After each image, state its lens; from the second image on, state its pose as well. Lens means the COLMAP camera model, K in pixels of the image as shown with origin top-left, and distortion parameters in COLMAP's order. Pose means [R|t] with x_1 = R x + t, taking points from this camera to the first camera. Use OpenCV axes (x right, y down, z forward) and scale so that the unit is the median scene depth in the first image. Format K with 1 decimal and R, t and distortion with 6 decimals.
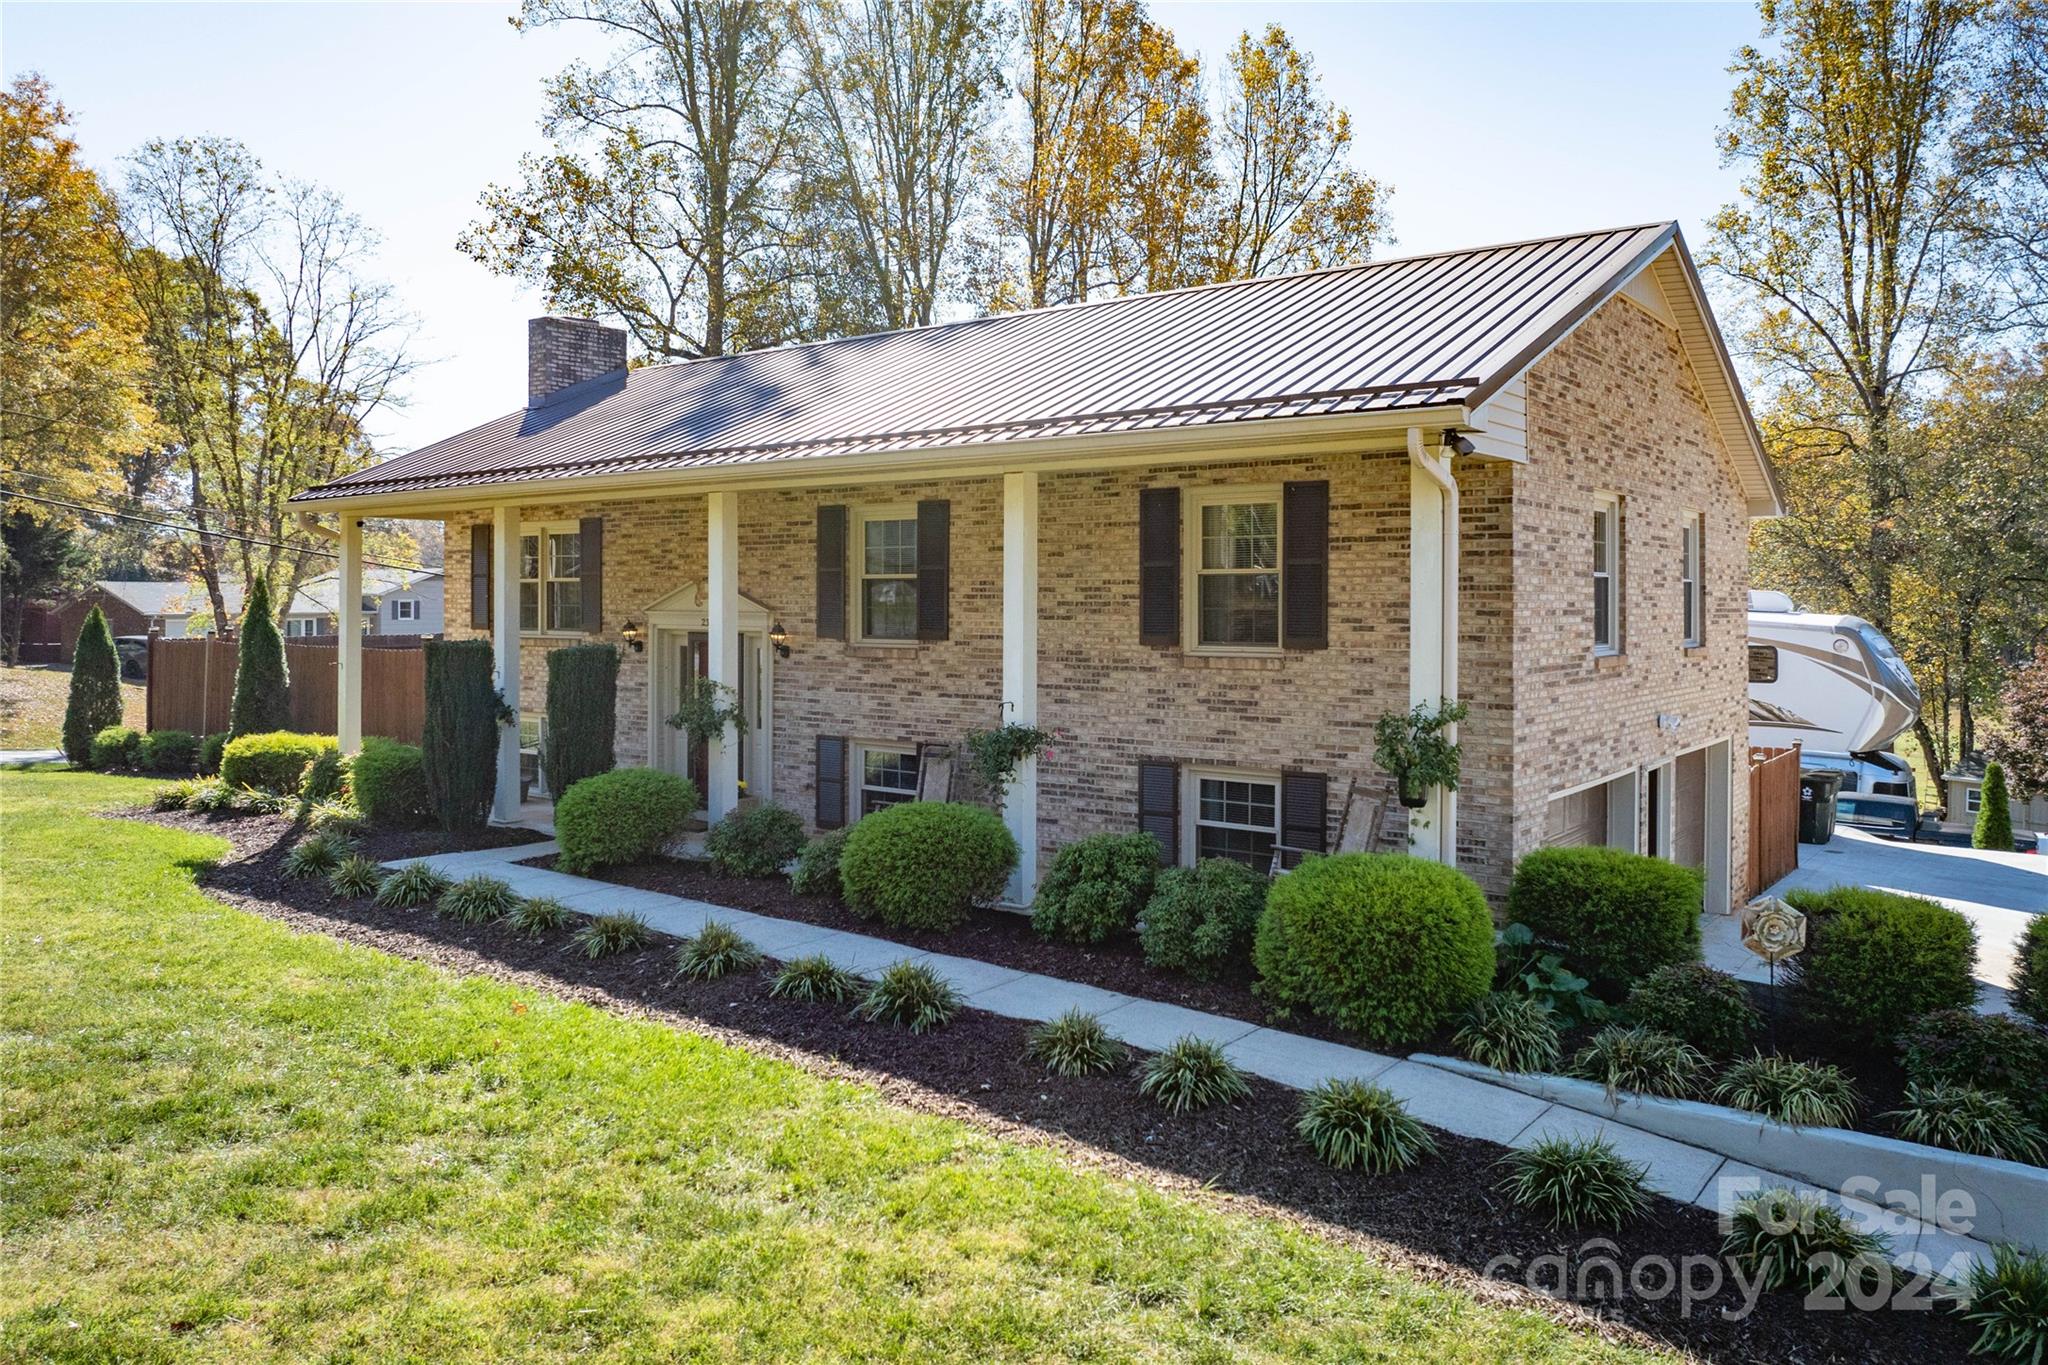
lens RADIAL K [[1413.2, 0, 1071.1], [0, 1413.2, 679.4], [0, 0, 1]] dist [-0.019137, 0.000517]
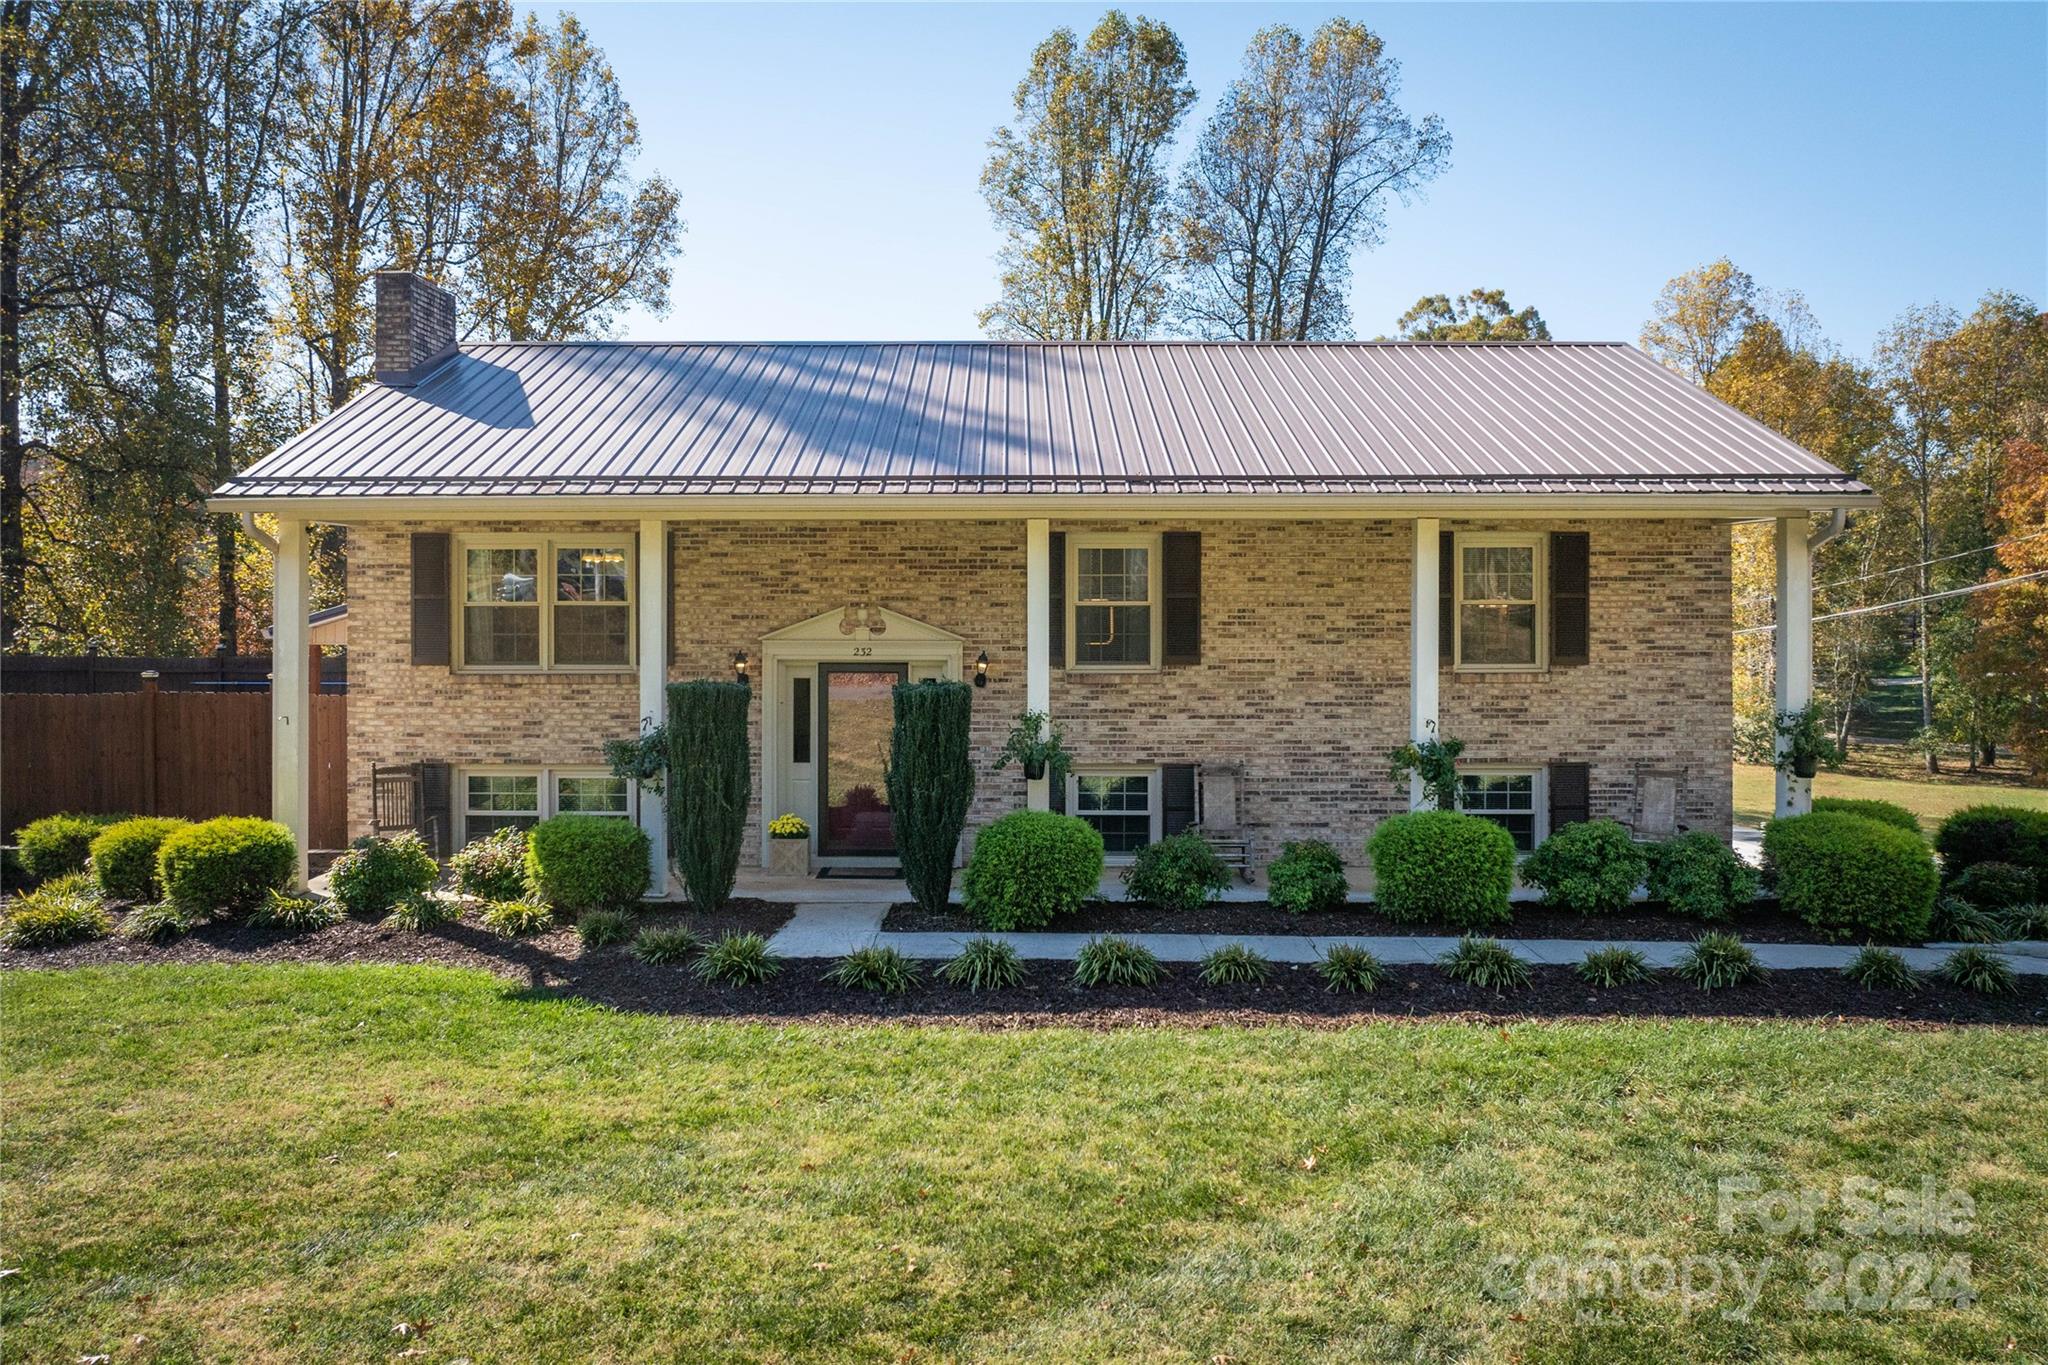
lens RADIAL K [[1413.2, 0, 1071.1], [0, 1413.2, 679.4], [0, 0, 1]] dist [-0.019137, 0.000517]
pose [[0.814667, -0.030920, 0.579103, -0.842894], [0.034615, 0.999390, 0.004664, -0.027160], [-0.578894, 0.016246, 0.815241, 0.211464]]
